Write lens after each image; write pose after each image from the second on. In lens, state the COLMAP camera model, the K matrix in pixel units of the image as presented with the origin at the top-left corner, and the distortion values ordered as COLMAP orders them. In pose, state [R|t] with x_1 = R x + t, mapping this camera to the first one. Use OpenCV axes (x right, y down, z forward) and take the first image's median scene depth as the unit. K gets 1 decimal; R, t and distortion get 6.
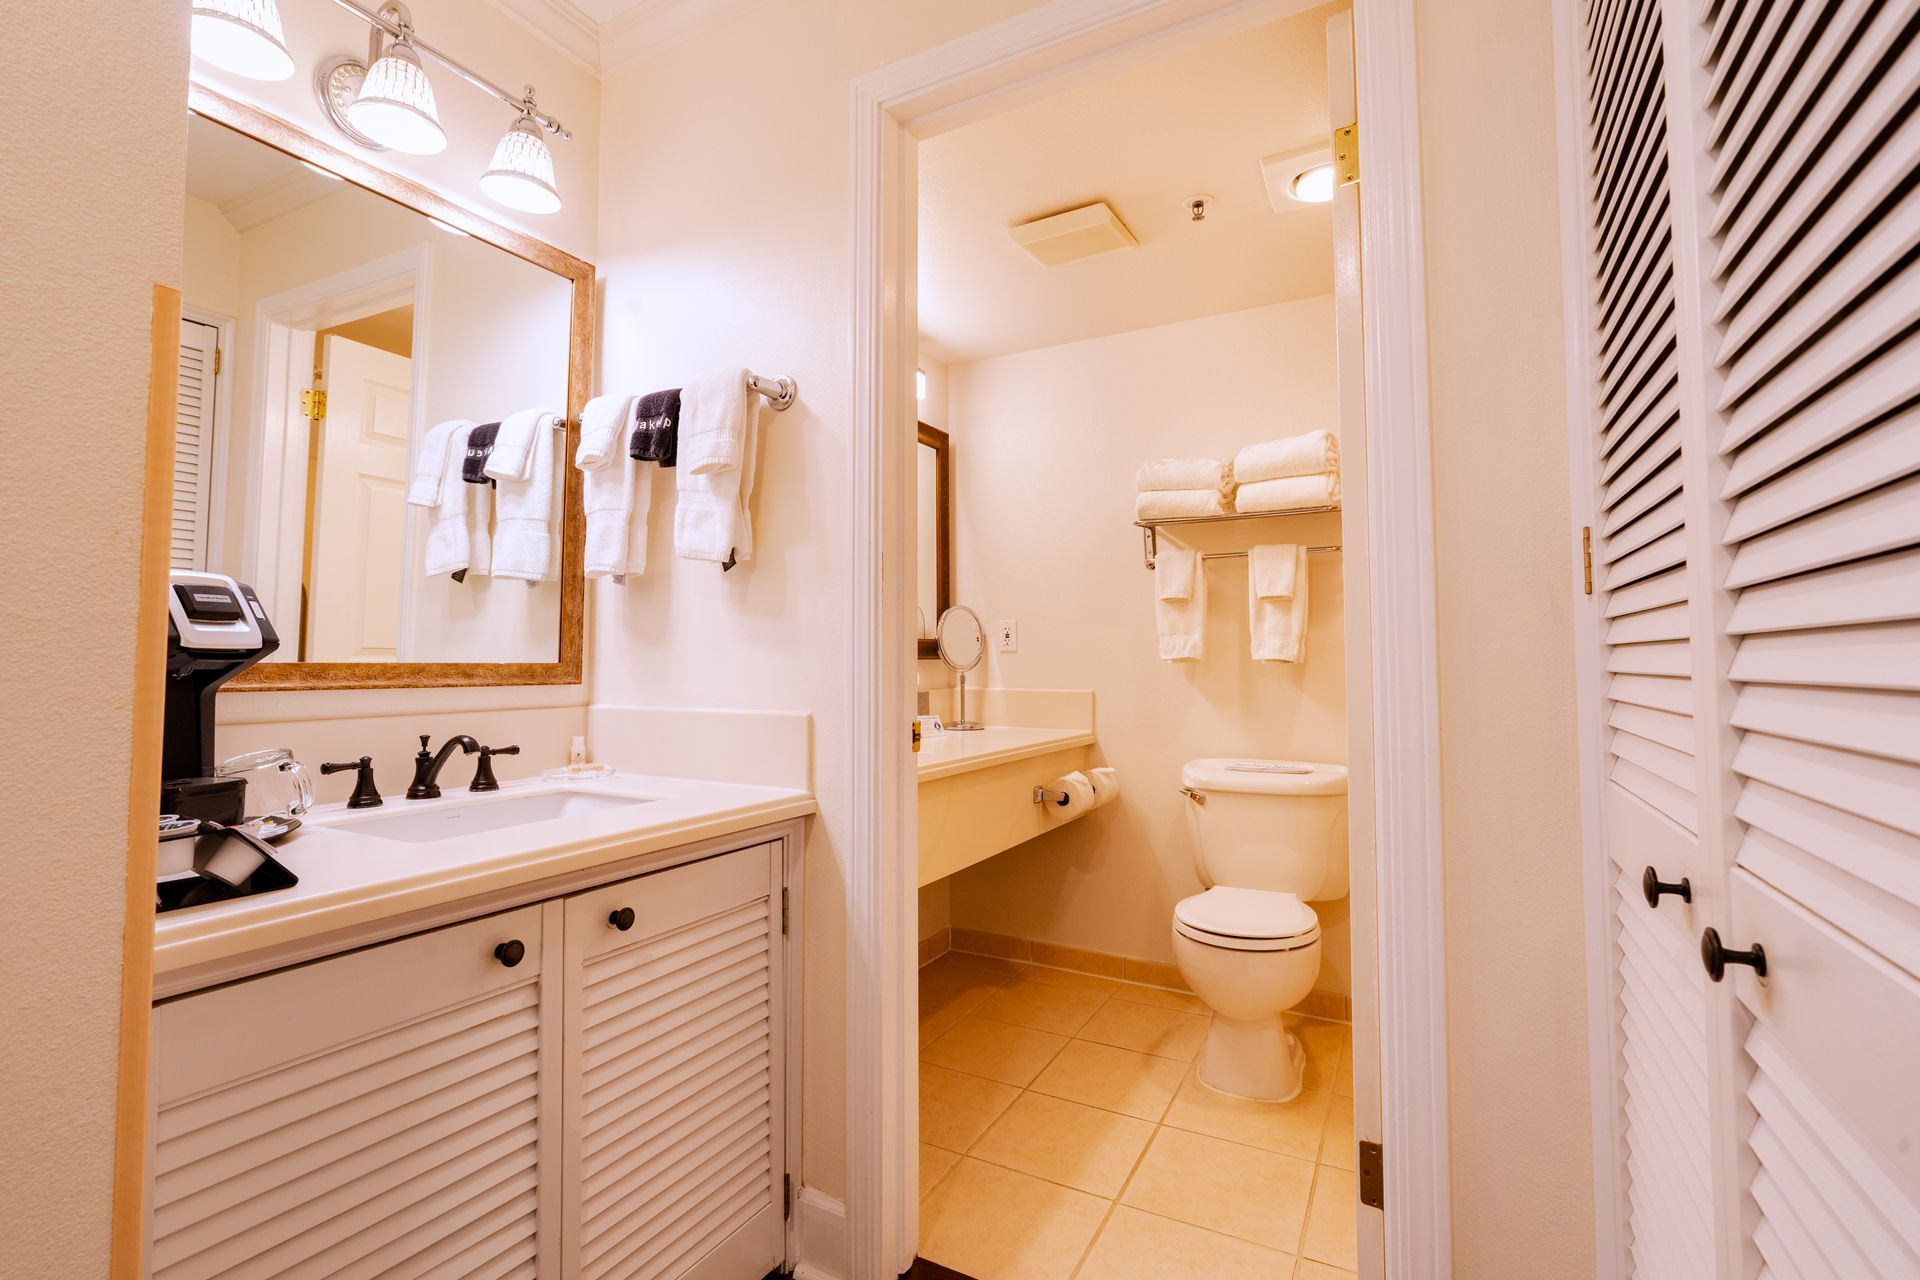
lens RADIAL K [[840.9, 0, 964.3], [0, 840.9, 604.1], [0, 0, 1]] dist [-0.063452, -0.000087]
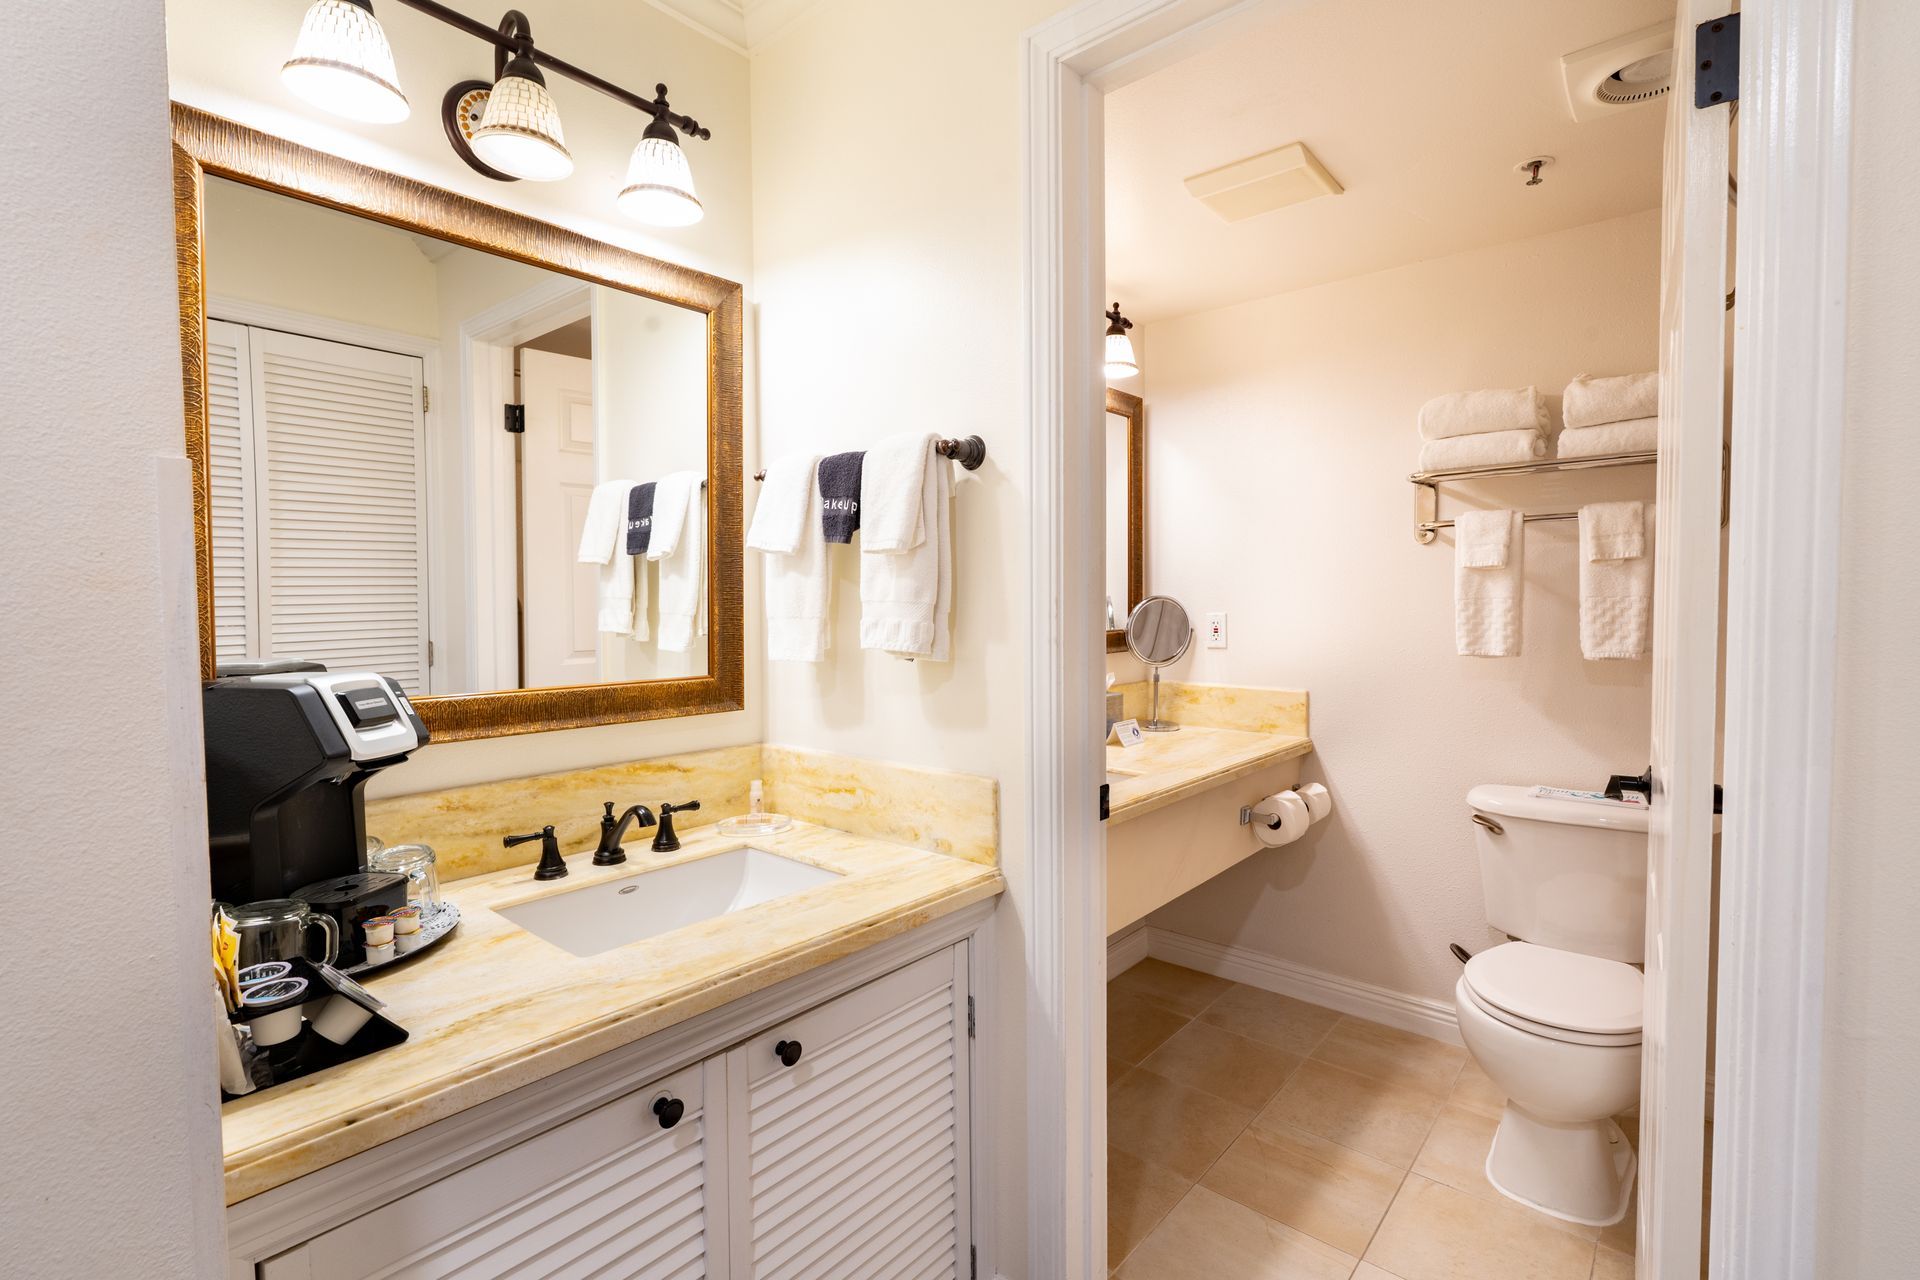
lens RADIAL K [[826.4, 0, 960.0], [0, 826.4, 640.0], [0, 0, 1]] dist [-0.083771, -0.000316]
pose [[0.974434, 0.008874, -0.224499, -0.030830], [0.016847, 0.993521, 0.112394, -0.130013], [0.224042, -0.113303, 0.967971, 0.177237]]
